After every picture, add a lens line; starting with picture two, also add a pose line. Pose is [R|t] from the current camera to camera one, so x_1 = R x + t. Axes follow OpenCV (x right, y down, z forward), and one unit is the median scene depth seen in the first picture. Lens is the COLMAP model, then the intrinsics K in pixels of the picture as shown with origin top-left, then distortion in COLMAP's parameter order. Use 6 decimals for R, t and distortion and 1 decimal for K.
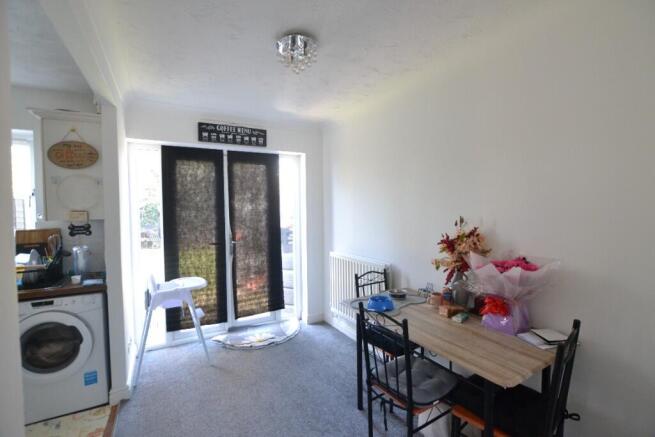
lens RADIAL K [[293.2, 0, 327.5], [0, 293.2, 218.5], [0, 0, 1]] dist [-0.025244, 0.000650]
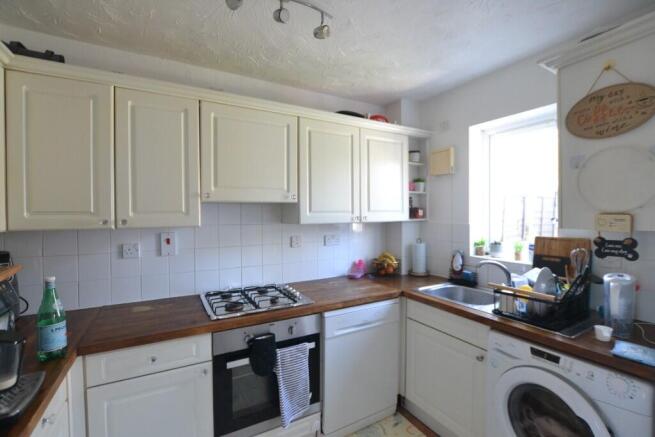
lens RADIAL K [[293.2, 0, 327.5], [0, 293.2, 218.5], [0, 0, 1]] dist [-0.025244, 0.000650]
pose [[0.021602, 0.027637, -0.999385, -0.331711], [-0.029200, 0.999209, 0.027001, -0.015312], [0.999340, 0.028599, 0.022391, 0.441160]]
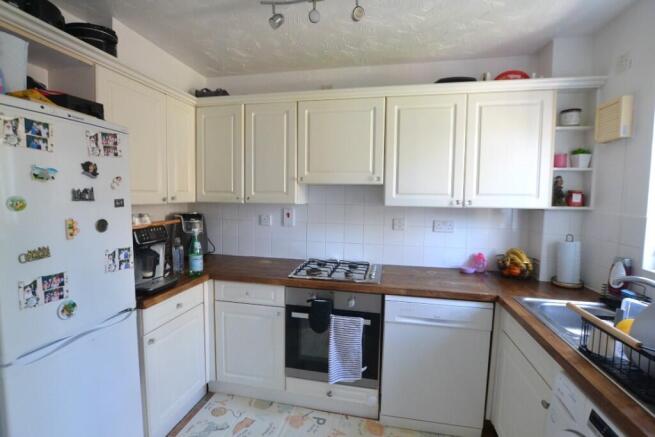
lens RADIAL K [[302.6, 0, 327.5], [0, 302.6, 218.5], [0, 0, 1]] dist [-0.027846, 0.000014]
pose [[-0.646439, 0.057434, -0.760801, -0.409328], [-0.034290, 0.993968, 0.104172, -0.023708], [0.762195, 0.093428, -0.640570, 0.840474]]
